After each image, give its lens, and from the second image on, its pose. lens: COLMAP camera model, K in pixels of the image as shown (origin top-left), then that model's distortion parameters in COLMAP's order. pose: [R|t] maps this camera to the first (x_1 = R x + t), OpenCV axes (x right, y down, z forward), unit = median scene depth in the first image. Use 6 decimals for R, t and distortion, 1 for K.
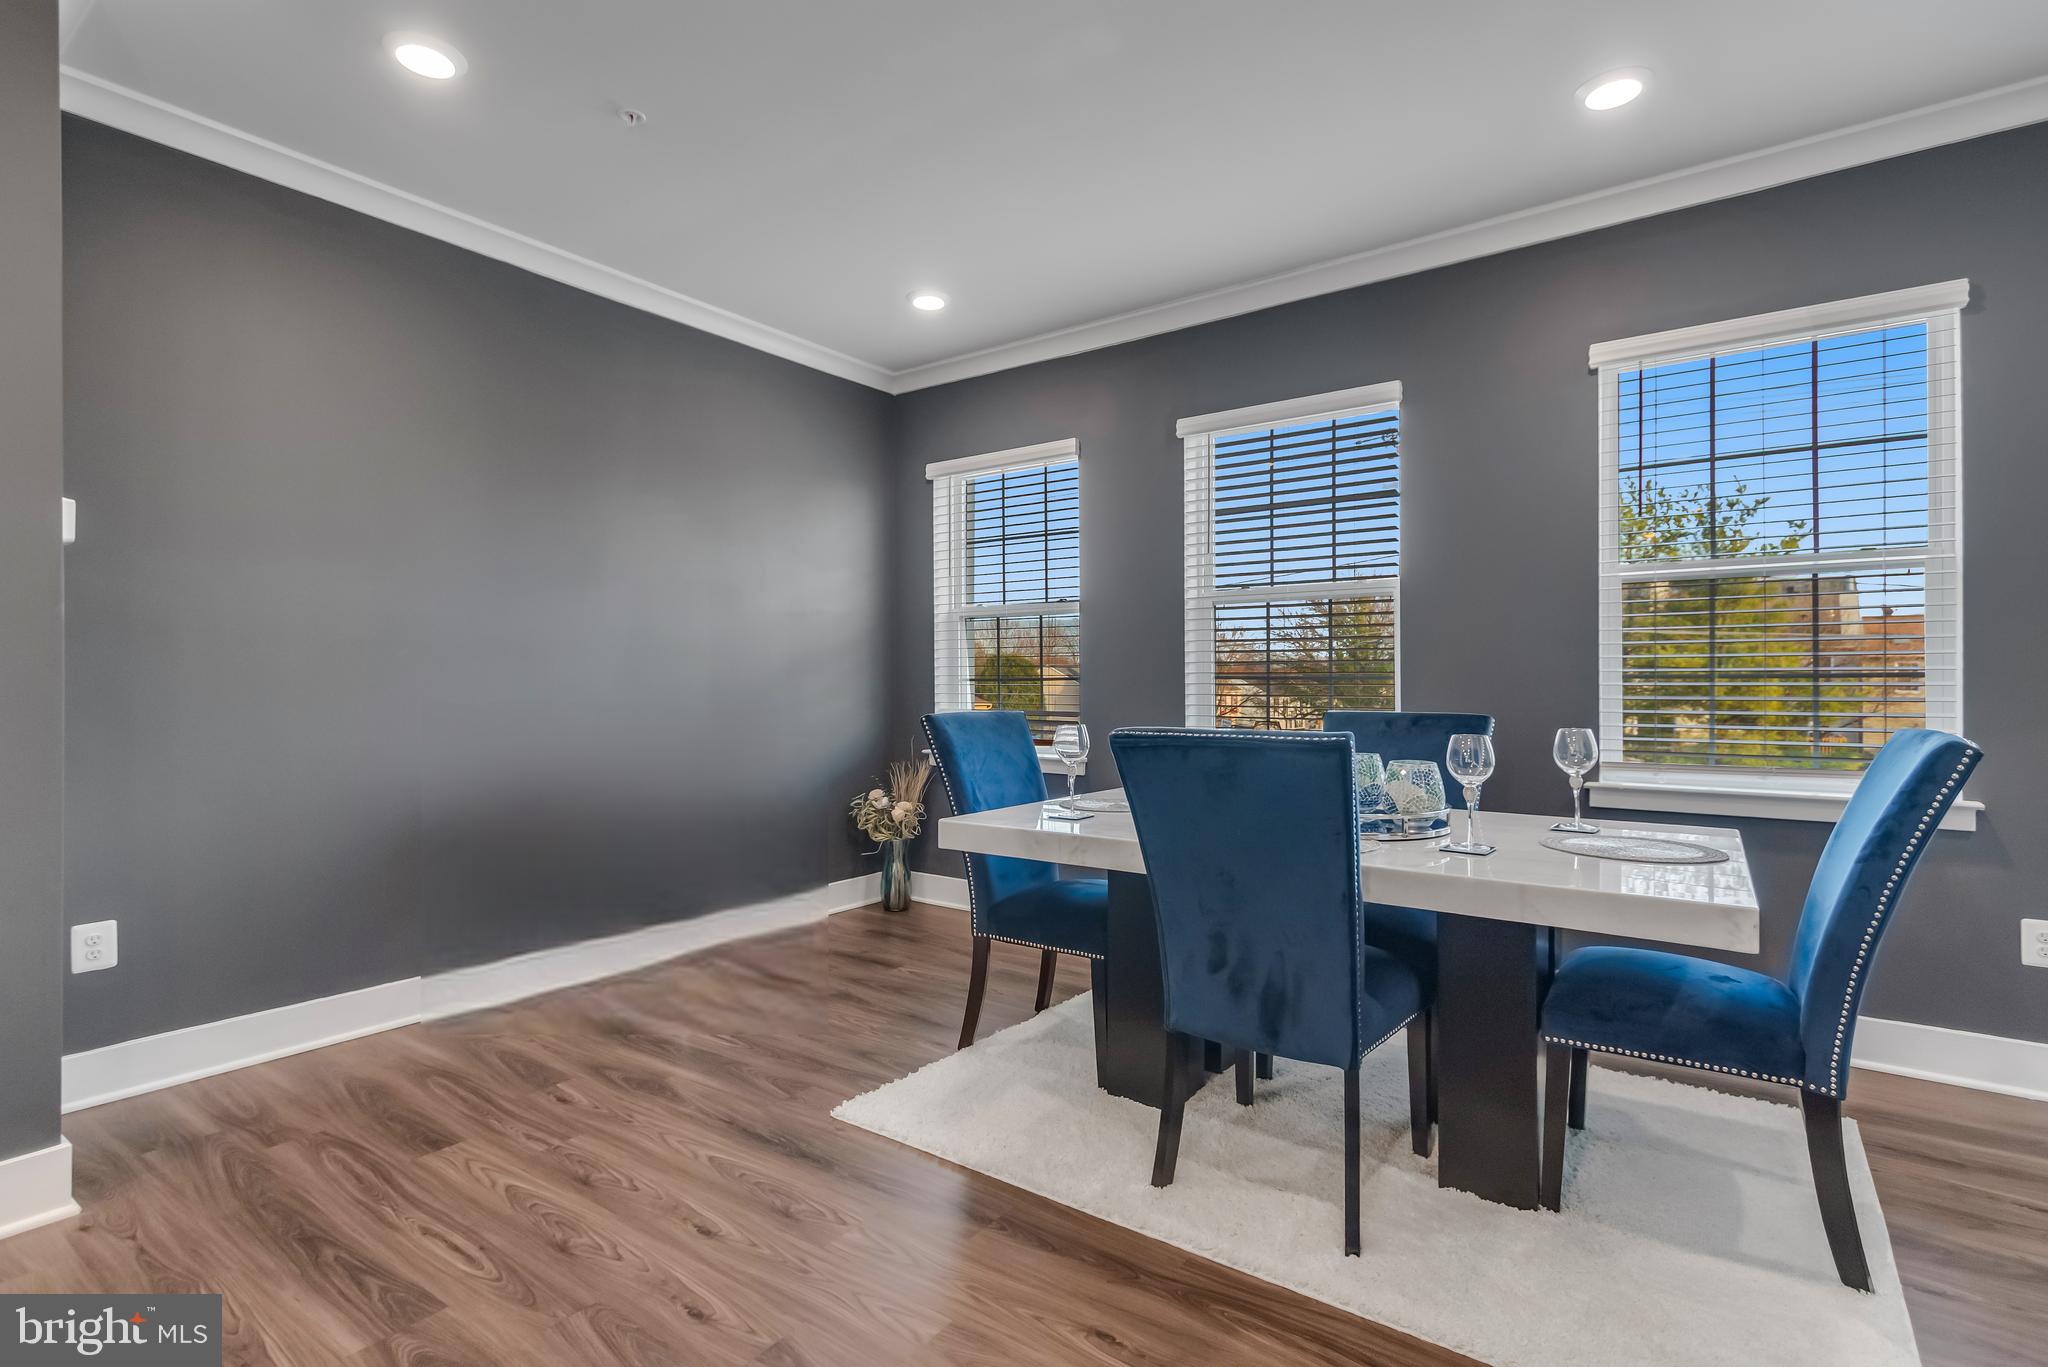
lens RADIAL K [[966.1, 0, 1024.0], [0, 966.1, 683.5], [0, 0, 1]] dist [0.009126, -0.000418]
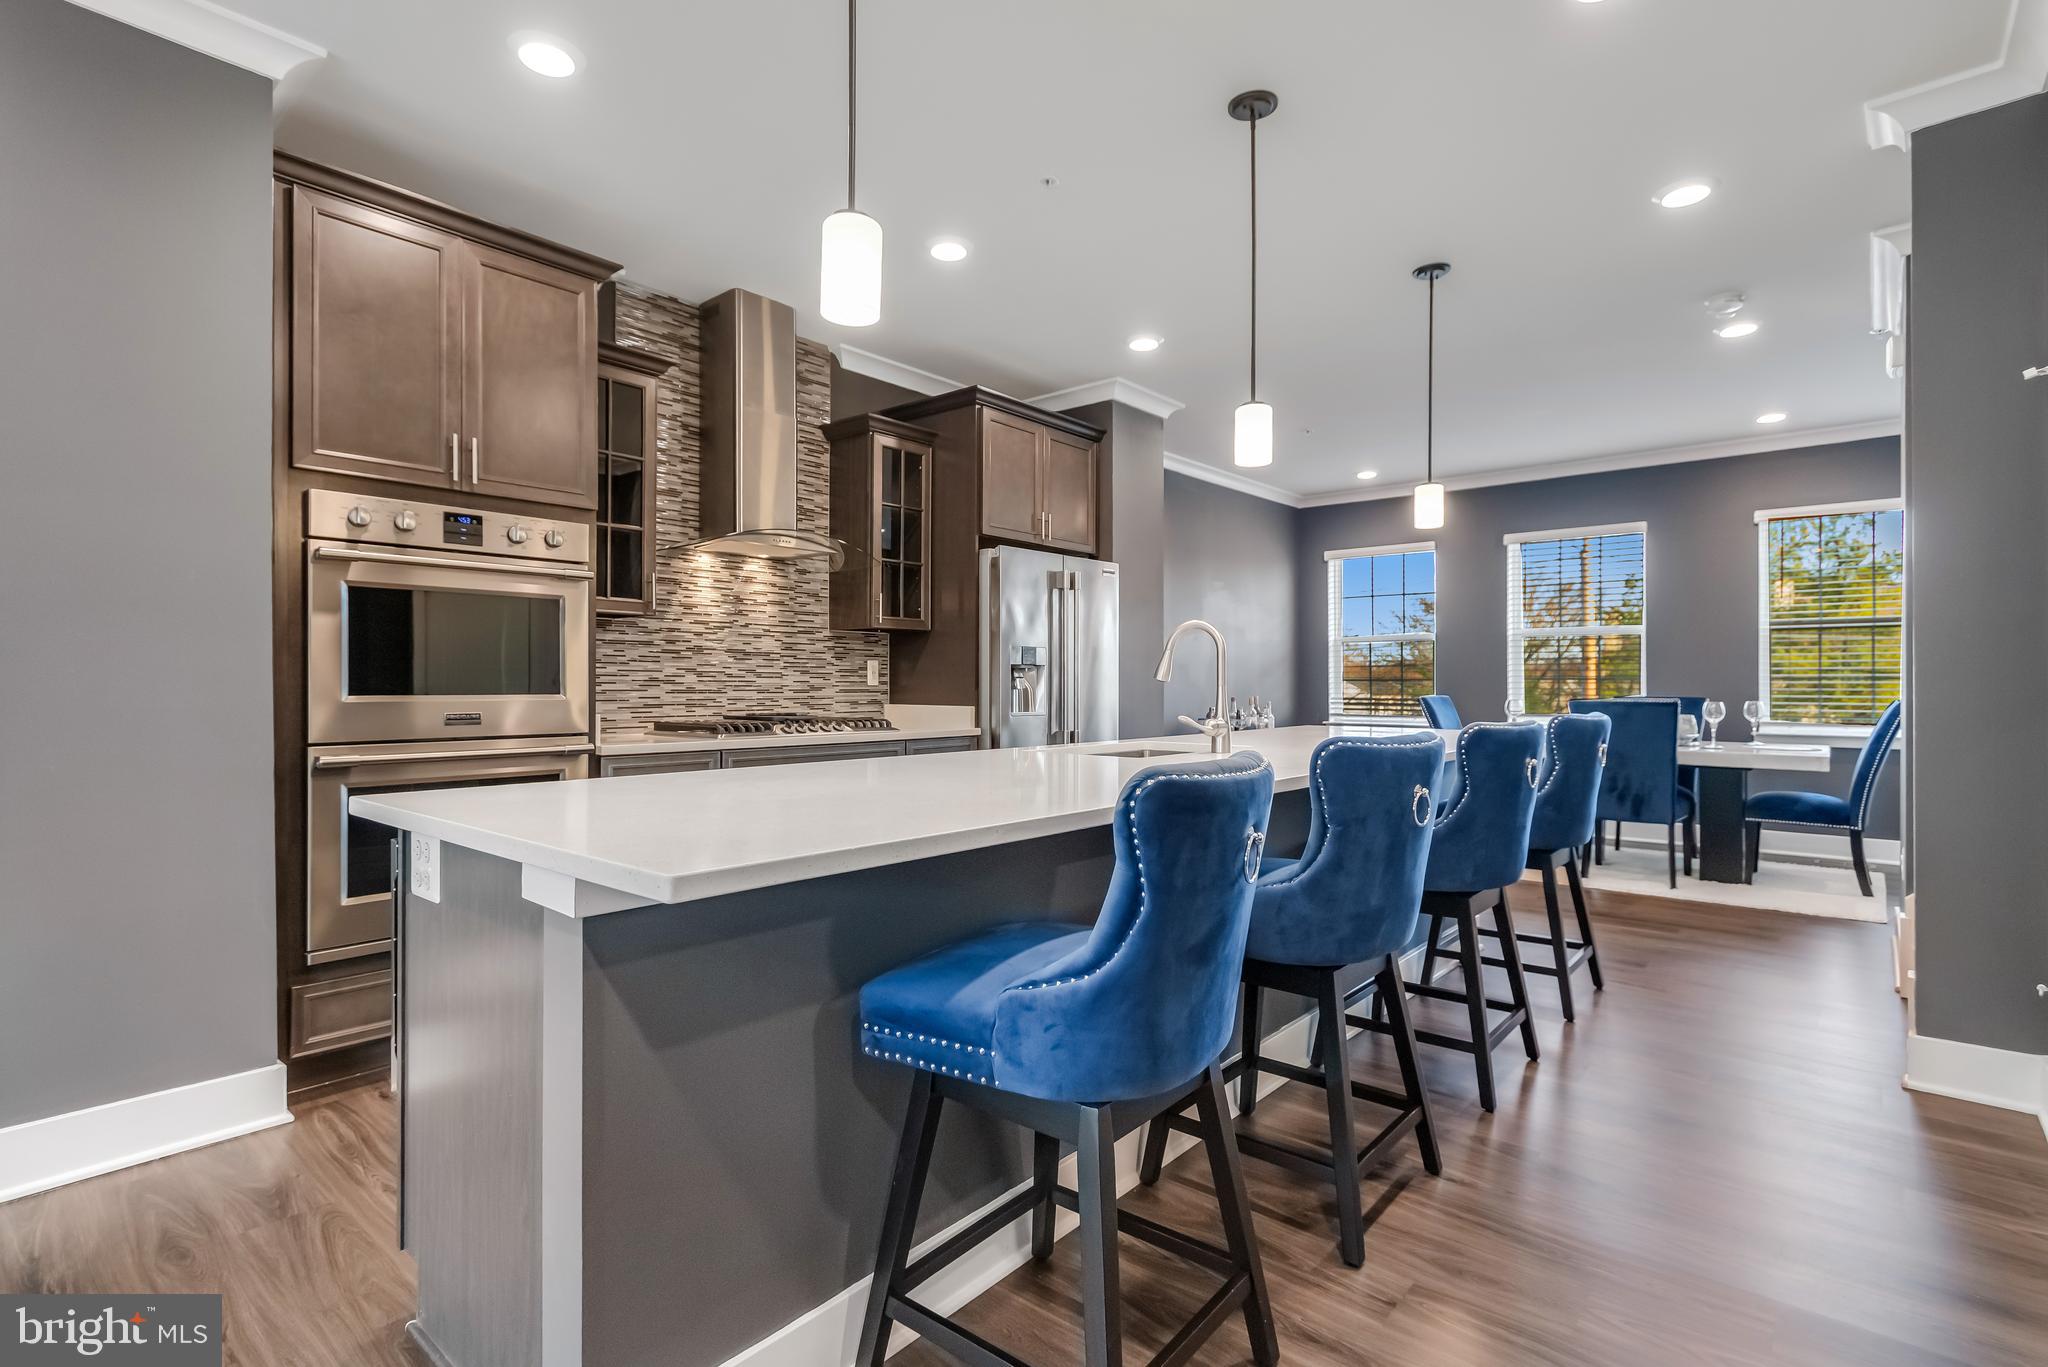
lens RADIAL K [[966.1, 0, 1024.0], [0, 966.1, 683.5], [0, 0, 1]] dist [0.009126, -0.000418]
pose [[0.996951, 0.003286, -0.077964, -1.000636], [-0.003367, 0.999994, -0.000910, 0.011898], [0.077961, 0.001169, 0.996956, -1.463834]]
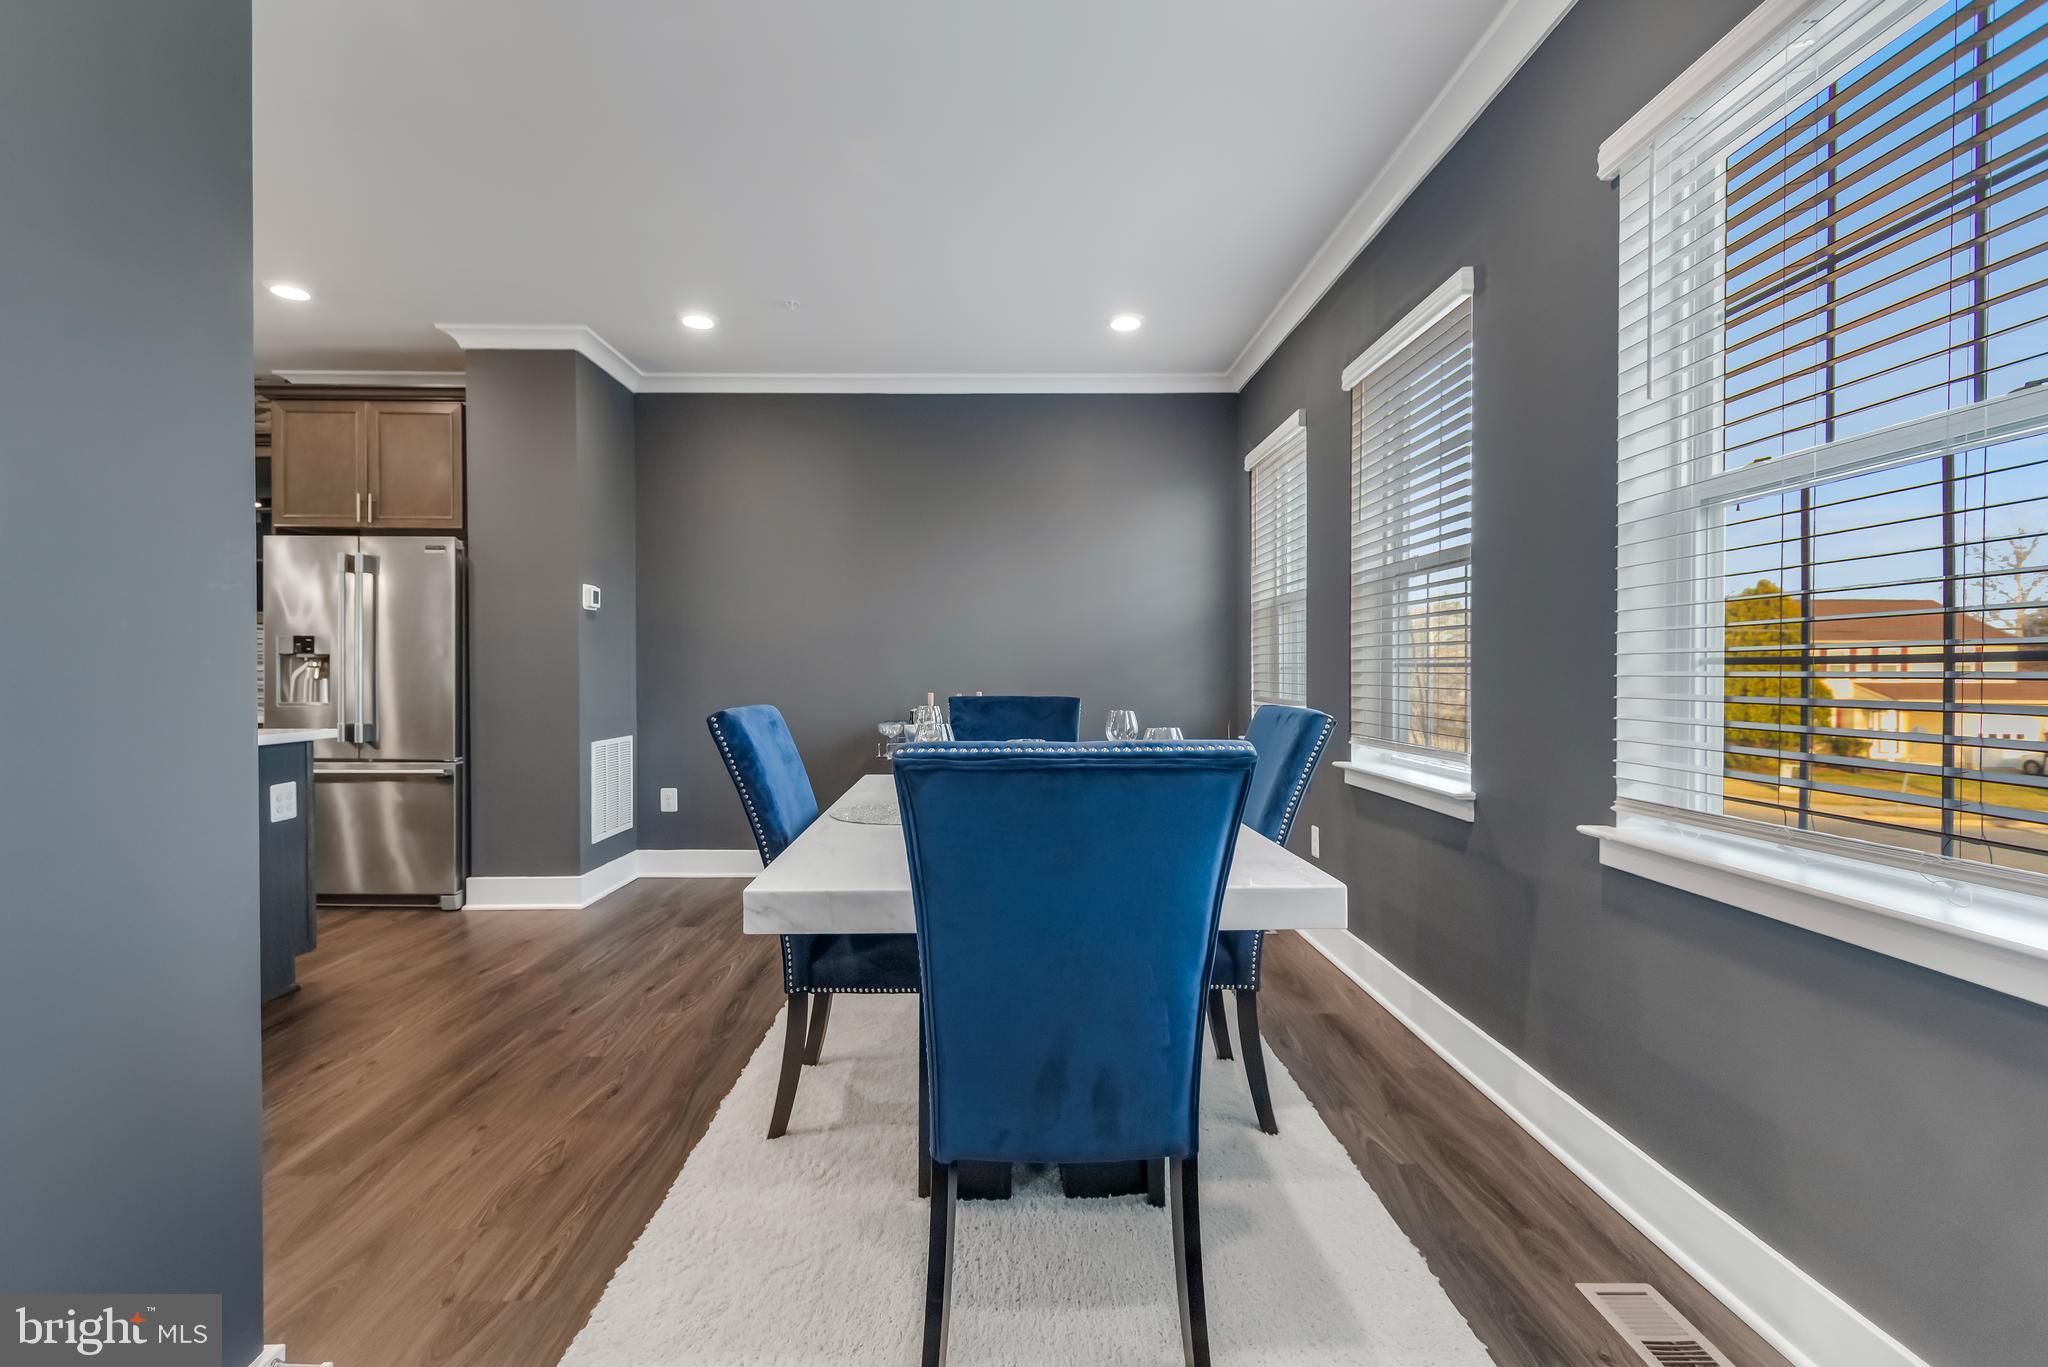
lens RADIAL K [[978.0, 0, 1024.0], [0, 978.0, 683.5], [0, 0, 1]] dist [0.009703, -0.000175]
pose [[0.594058, 0.011844, -0.804335, 1.207388], [-0.005069, 0.999927, 0.010980, 0.003402], [0.804406, -0.002446, 0.594075, 0.420232]]
